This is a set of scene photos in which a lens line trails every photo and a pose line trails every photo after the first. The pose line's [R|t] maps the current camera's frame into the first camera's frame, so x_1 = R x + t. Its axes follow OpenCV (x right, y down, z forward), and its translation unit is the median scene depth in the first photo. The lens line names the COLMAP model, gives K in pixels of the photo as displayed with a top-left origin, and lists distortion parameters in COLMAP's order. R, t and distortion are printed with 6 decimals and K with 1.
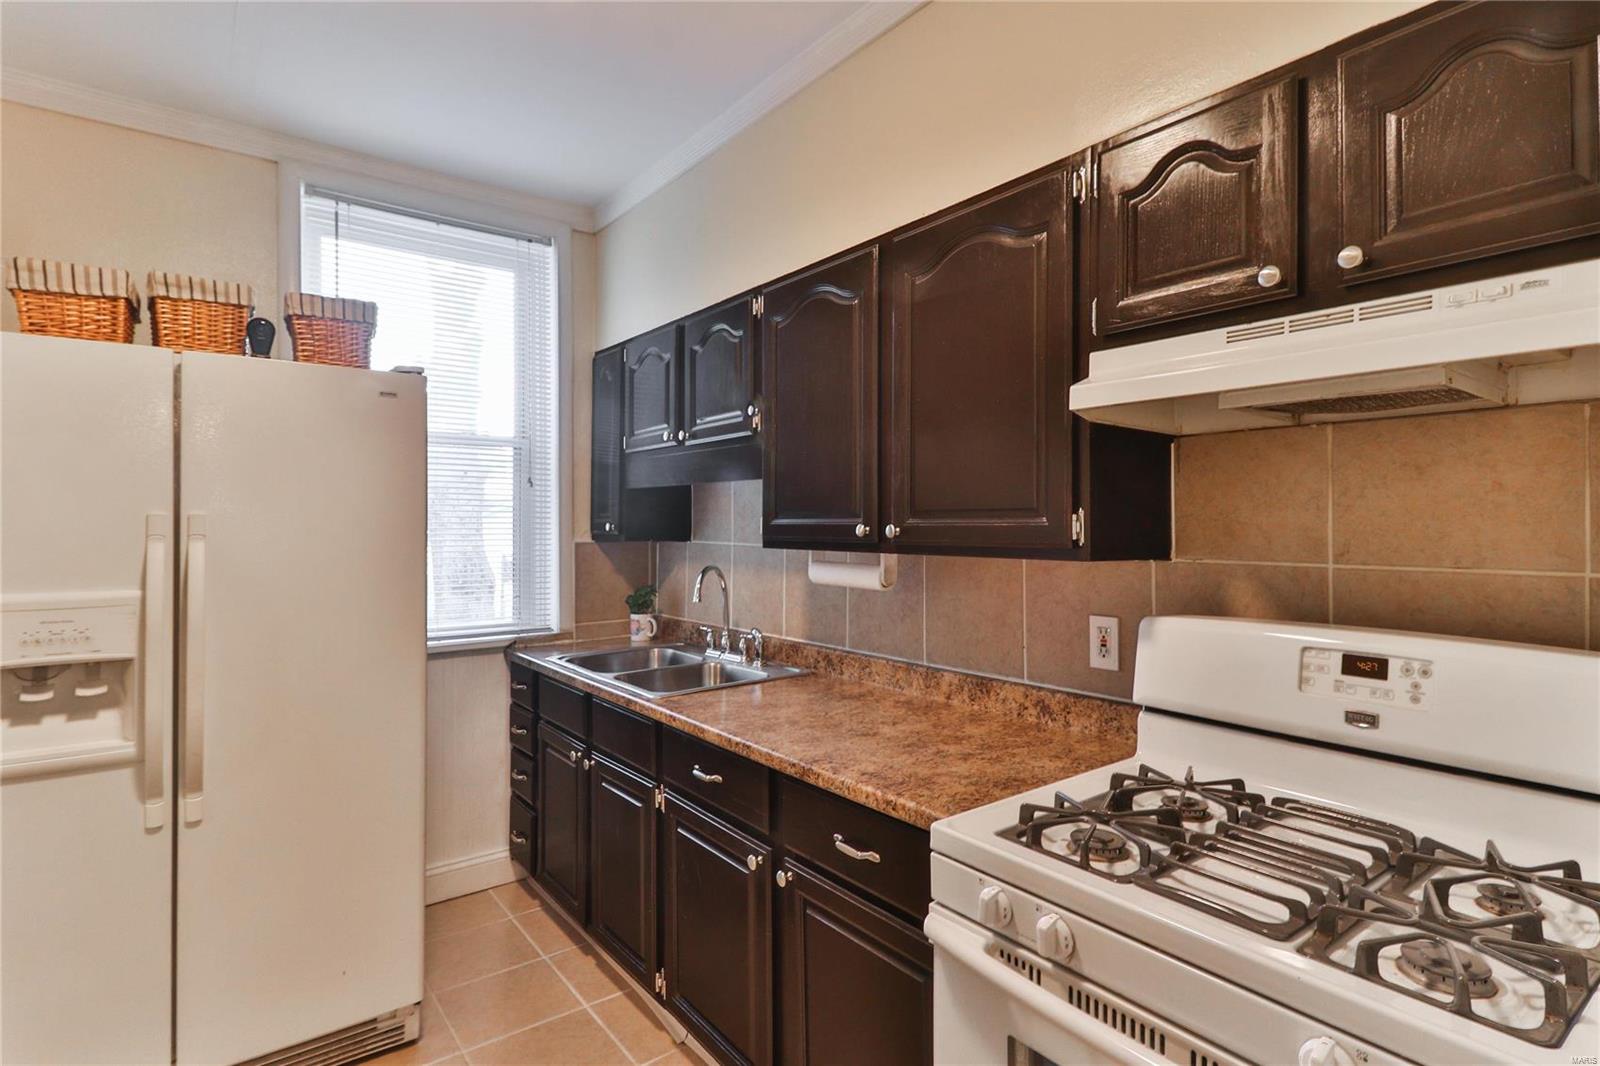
lens RADIAL K [[811.4, 0, 799.6], [0, 811.4, 516.3], [0, 0, 1]] dist [0.026151, -0.015745]
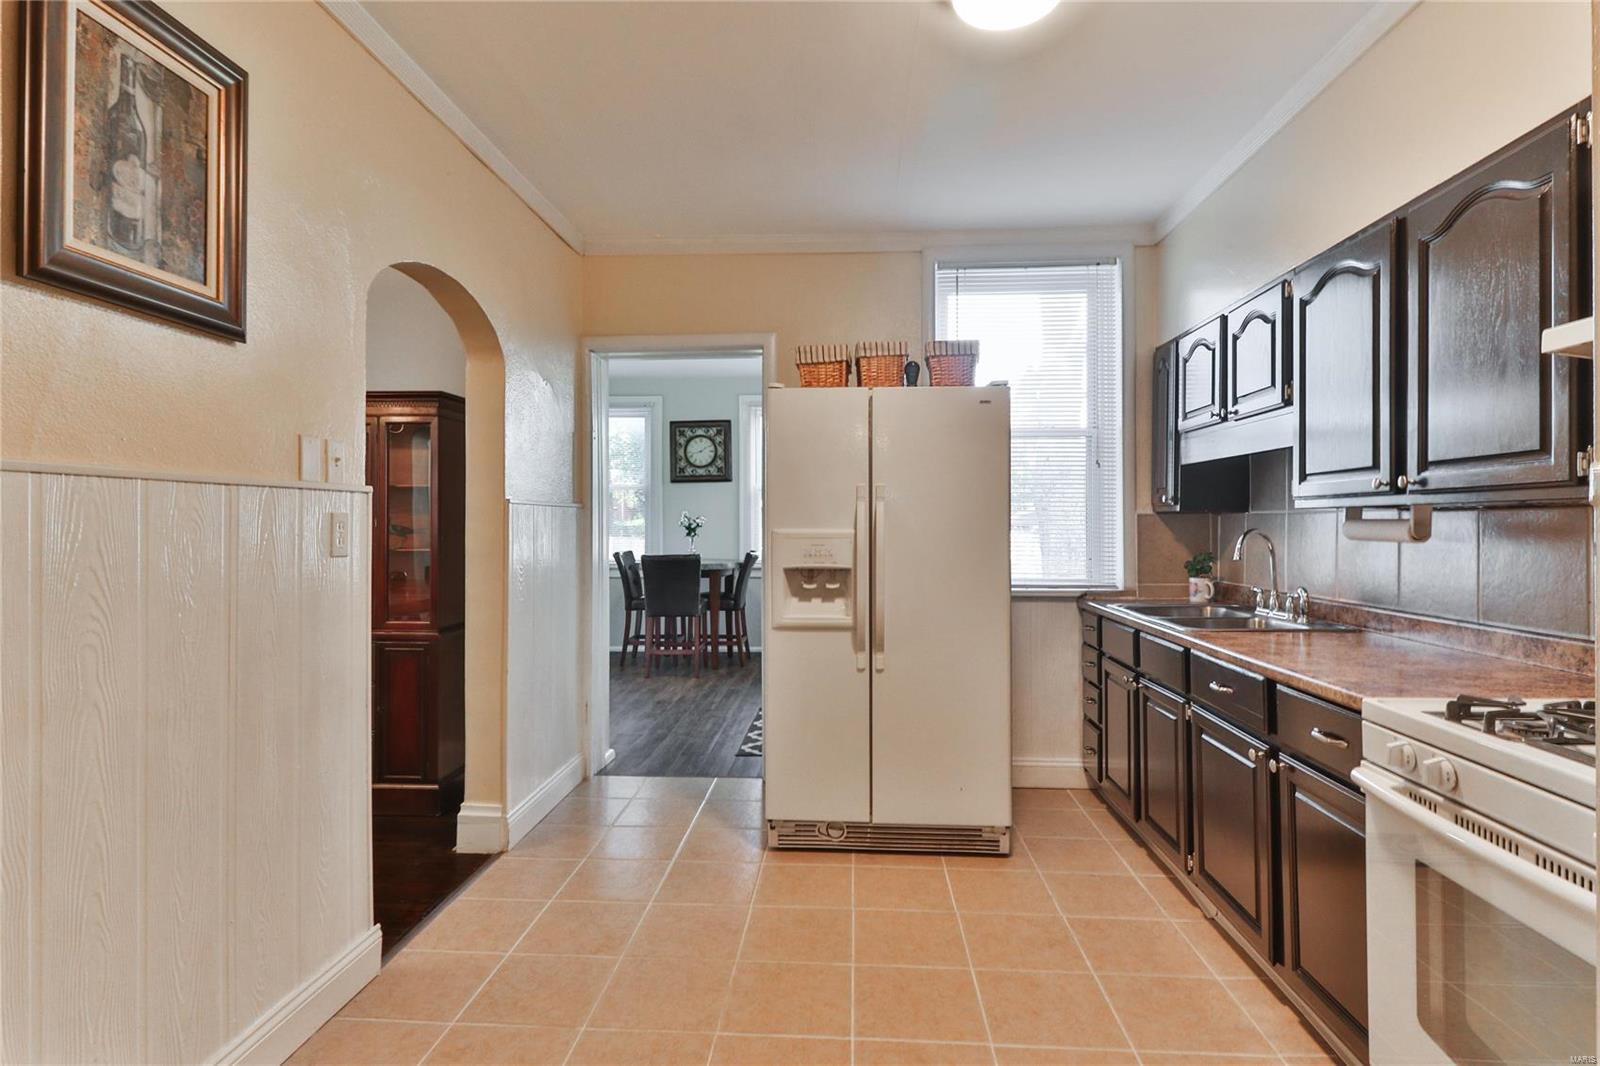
lens RADIAL K [[811.4, 0, 799.6], [0, 811.4, 516.3], [0, 0, 1]] dist [0.026151, -0.015745]
pose [[0.752644, -0.003663, -0.658418, 0.213948], [0.003556, 0.999993, -0.001498, 0.059347], [0.658418, -0.001214, 0.752651, -0.330297]]
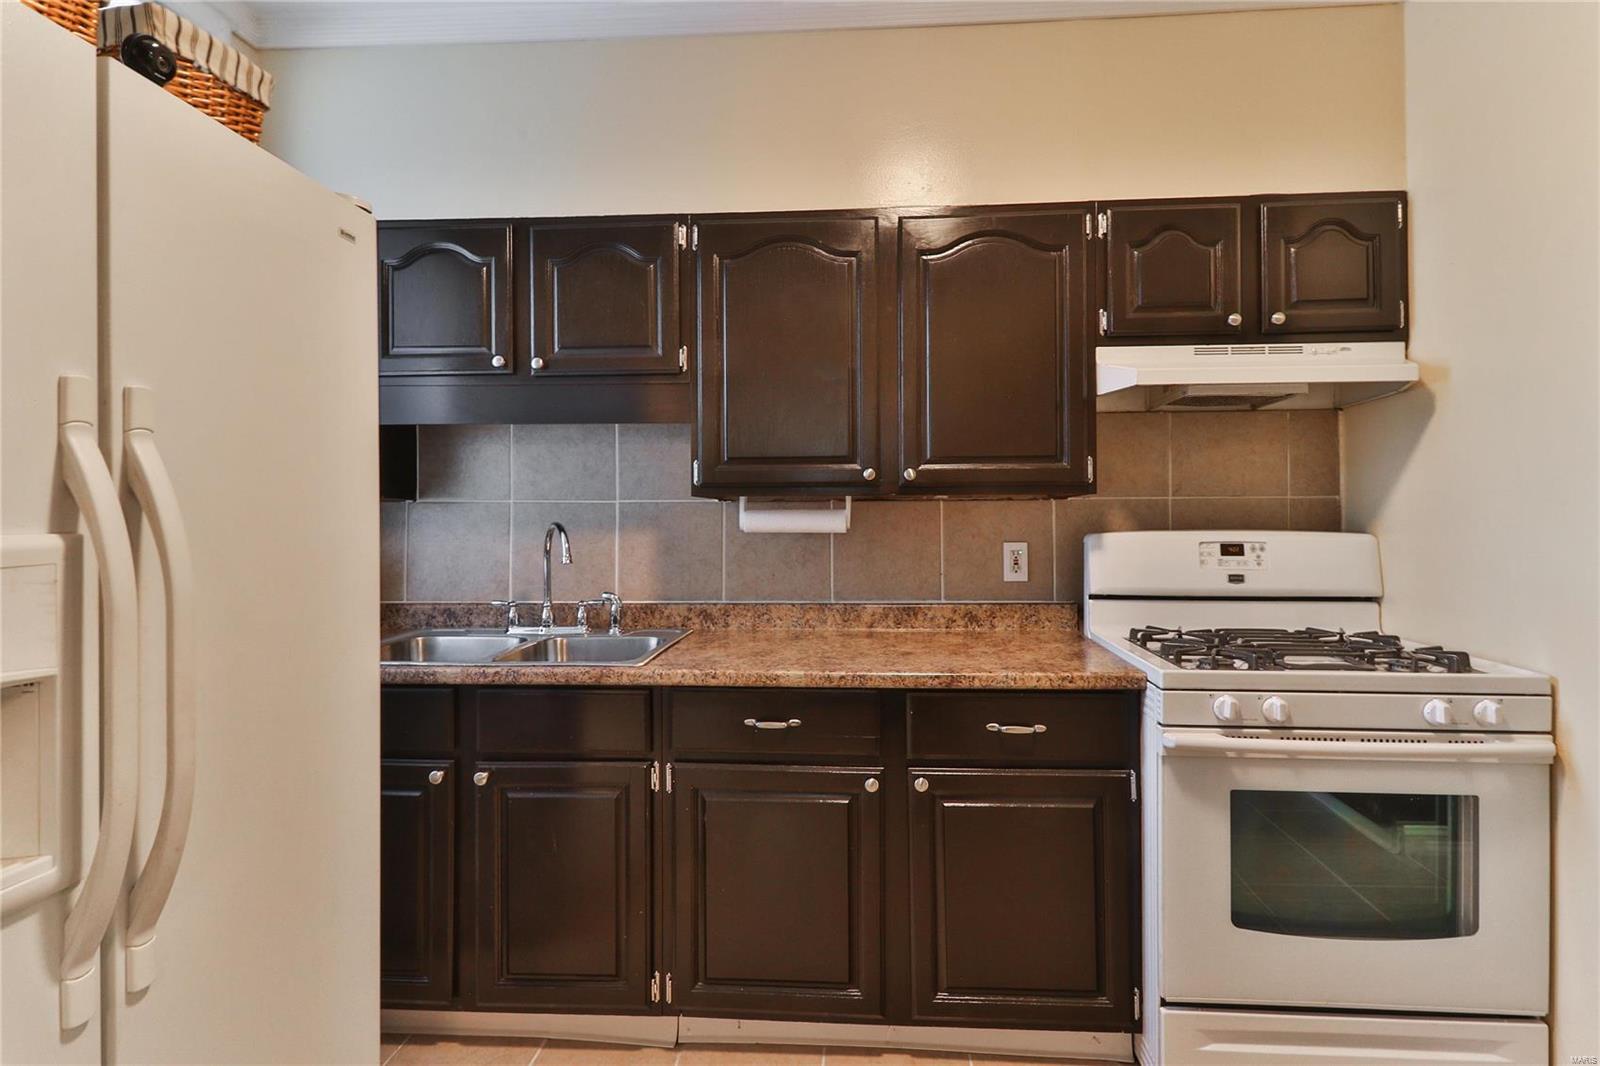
lens RADIAL K [[827.7, 0, 807.2], [0, 827.7, 514.8], [0, 0, 1]] dist [0.023686, -0.017083]
pose [[0.658168, 0.001401, 0.752870, -0.810127], [-0.003733, 0.999992, 0.001403, 0.070097], [-0.752862, -0.003734, 0.658168, 0.327010]]
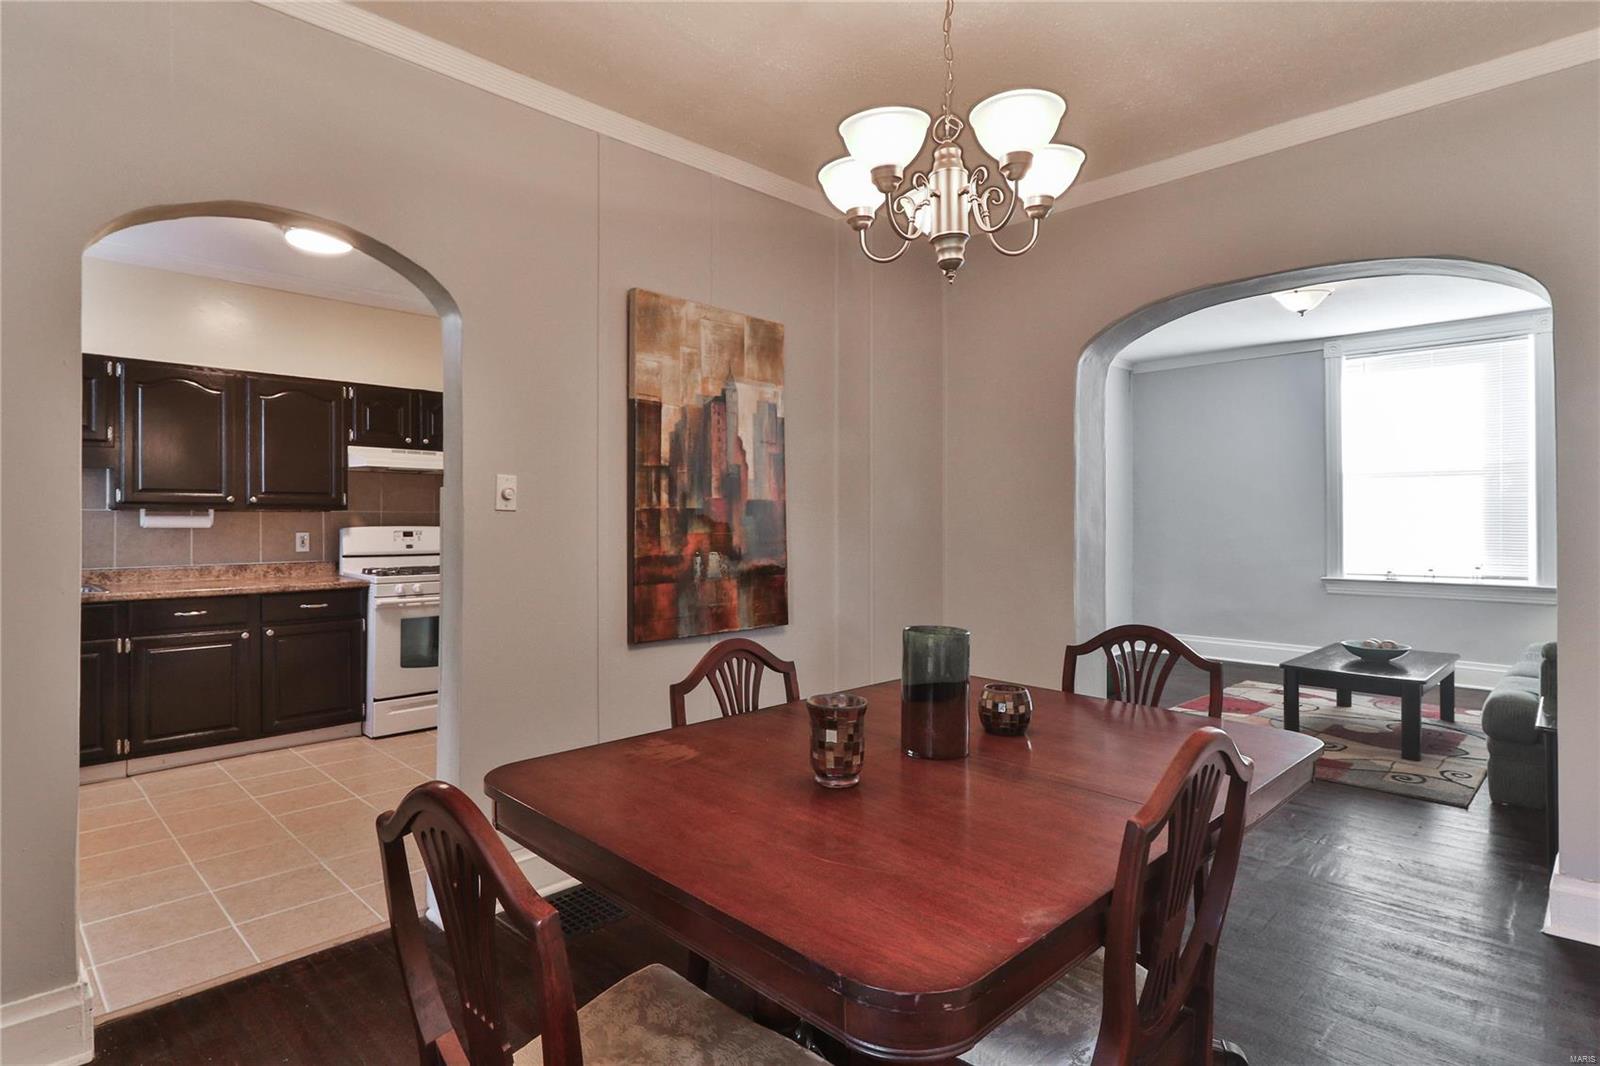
lens RADIAL K [[827.7, 0, 807.2], [0, 827.7, 514.8], [0, 0, 1]] dist [0.023686, -0.017083]
pose [[-0.156758, 0.006220, 0.987618, -2.440003], [-0.010189, 0.999917, -0.007915, 0.062312], [-0.987585, -0.011304, -0.156681, -0.218588]]
